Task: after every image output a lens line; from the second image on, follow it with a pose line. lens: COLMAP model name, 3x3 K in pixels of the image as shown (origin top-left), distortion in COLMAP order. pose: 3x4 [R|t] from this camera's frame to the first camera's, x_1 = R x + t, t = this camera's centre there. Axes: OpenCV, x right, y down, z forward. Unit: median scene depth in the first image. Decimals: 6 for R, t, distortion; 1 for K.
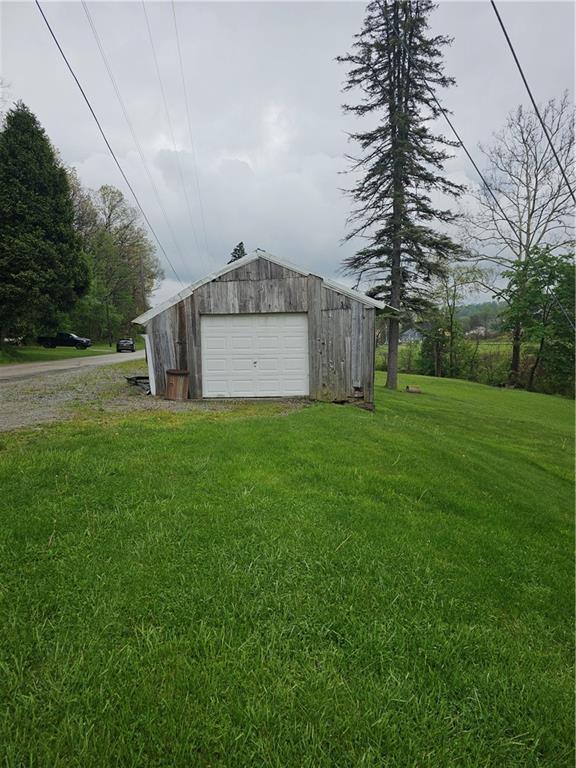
lens RADIAL K [[511.1, 0, 289.5], [0, 511.1, 384.3], [0, 0, 1]] dist [0.055844, -0.041535]
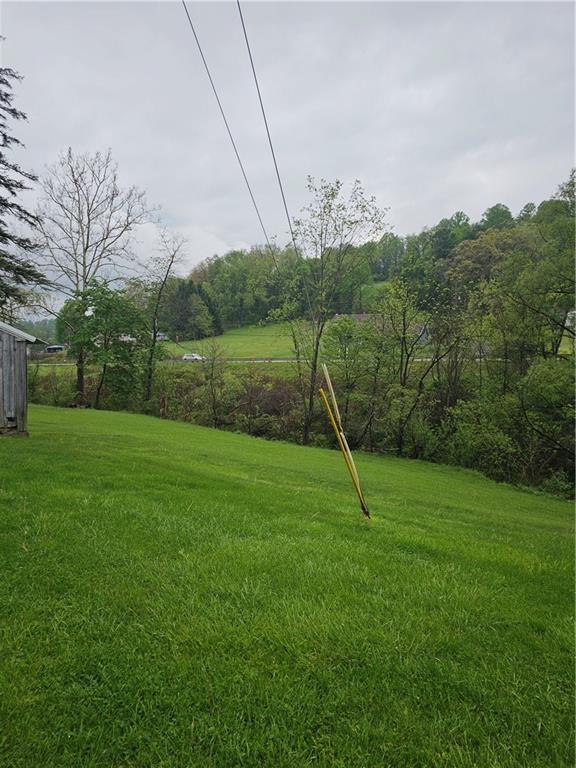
lens RADIAL K [[511.1, 0, 286.1], [0, 511.1, 386.2], [0, 0, 1]] dist [0.055844, -0.041535]
pose [[0.665182, -0.039919, 0.745613, -0.121476], [0.065180, 0.997862, -0.004725, -0.007019], [-0.743831, 0.051742, 0.666362, -0.046587]]
